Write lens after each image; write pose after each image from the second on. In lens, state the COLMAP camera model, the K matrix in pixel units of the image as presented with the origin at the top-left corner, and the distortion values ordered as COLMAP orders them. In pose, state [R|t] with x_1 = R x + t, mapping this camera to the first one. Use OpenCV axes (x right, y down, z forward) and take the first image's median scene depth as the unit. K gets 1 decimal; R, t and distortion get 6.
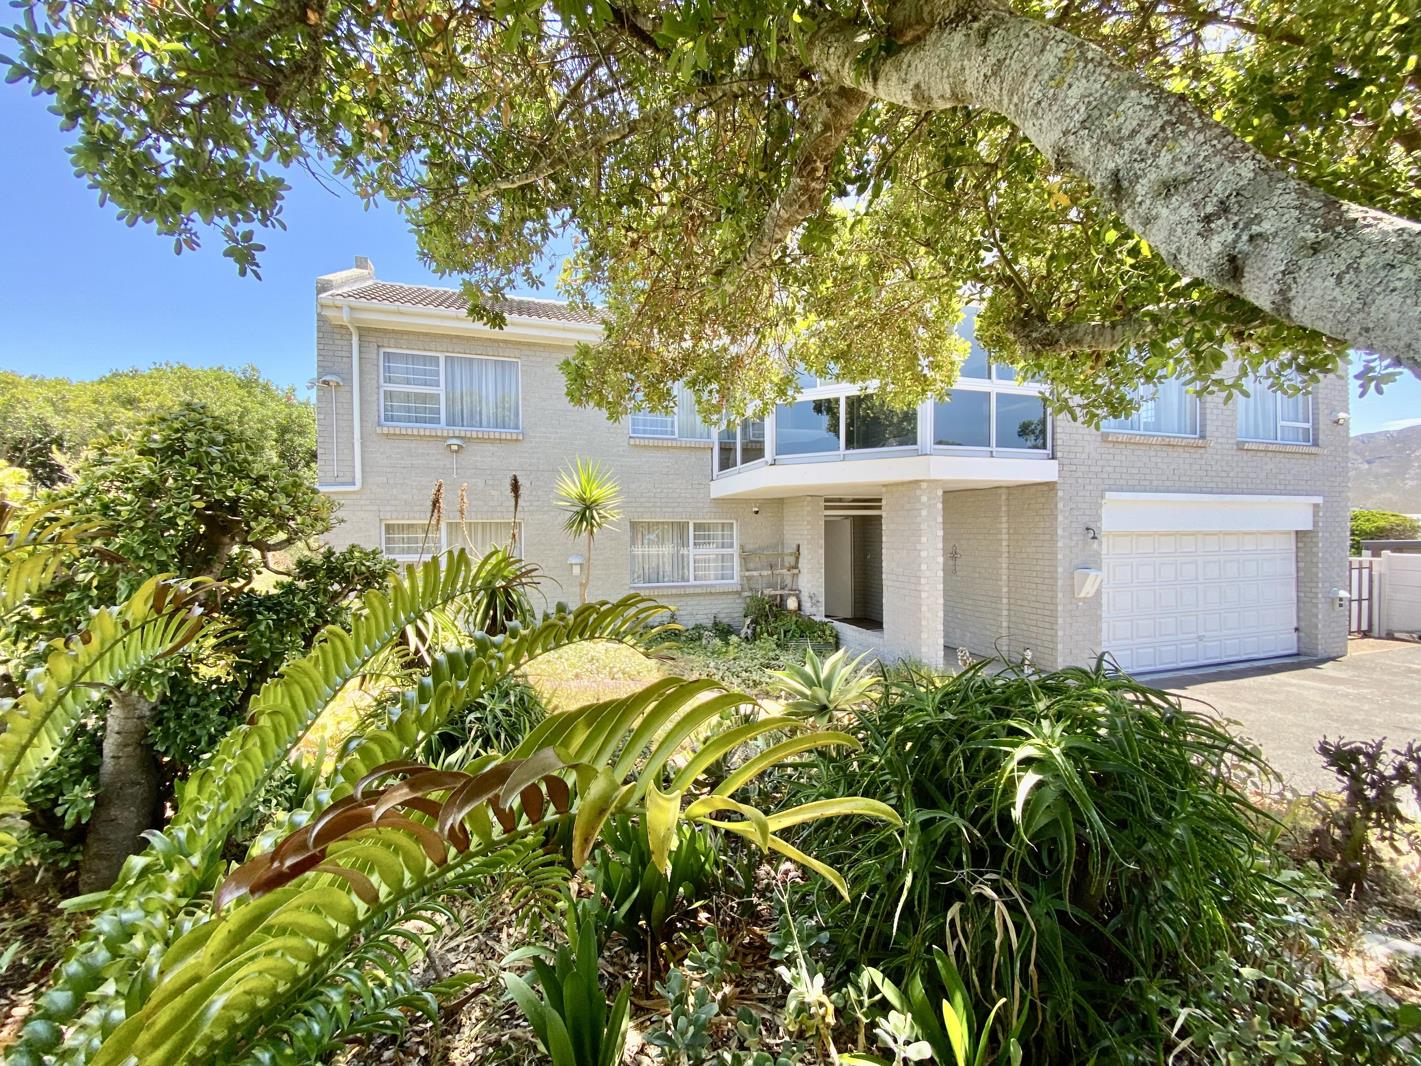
lens RADIAL K [[560.6, 0, 710.5], [0, 560.6, 533.0], [0, 0, 1]] dist [0.000275, -0.000173]
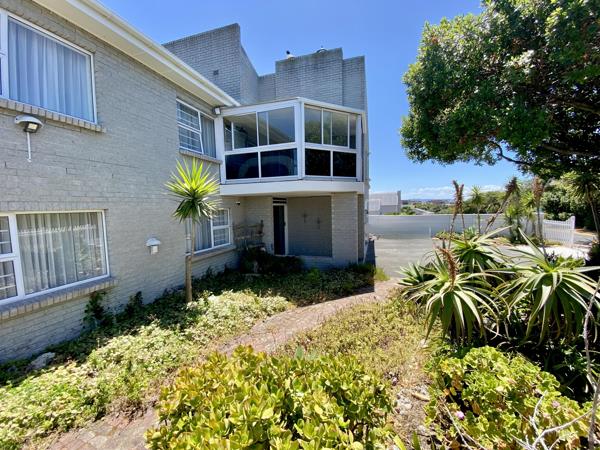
lens RADIAL K [[243.4, 0, 300.0], [0, 243.4, 225.0], [0, 0, 1]] dist [-0.000565, -0.000231]
pose [[0.578377, -0.067329, 0.812987, -0.513690], [0.029607, 0.997664, 0.061560, -0.013241], [-0.815232, -0.011535, 0.579019, 0.436560]]
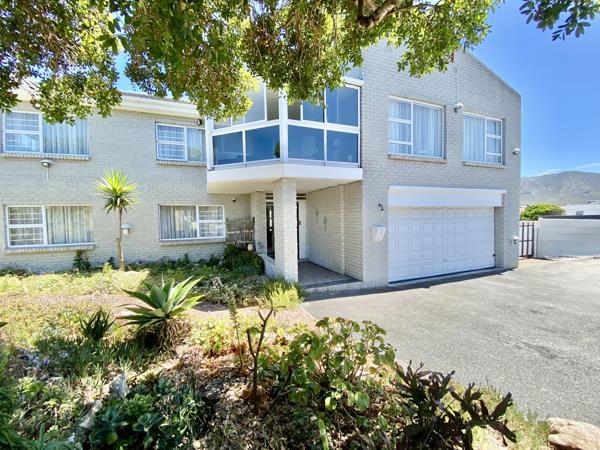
lens RADIAL K [[243.4, 0, 300.0], [0, 243.4, 225.0], [0, 0, 1]] dist [-0.000565, -0.000231]
pose [[0.998173, -0.013491, 0.058891, 0.296114], [0.011509, 0.999360, 0.033864, 0.023624], [-0.059310, -0.033125, 0.997690, 0.164986]]
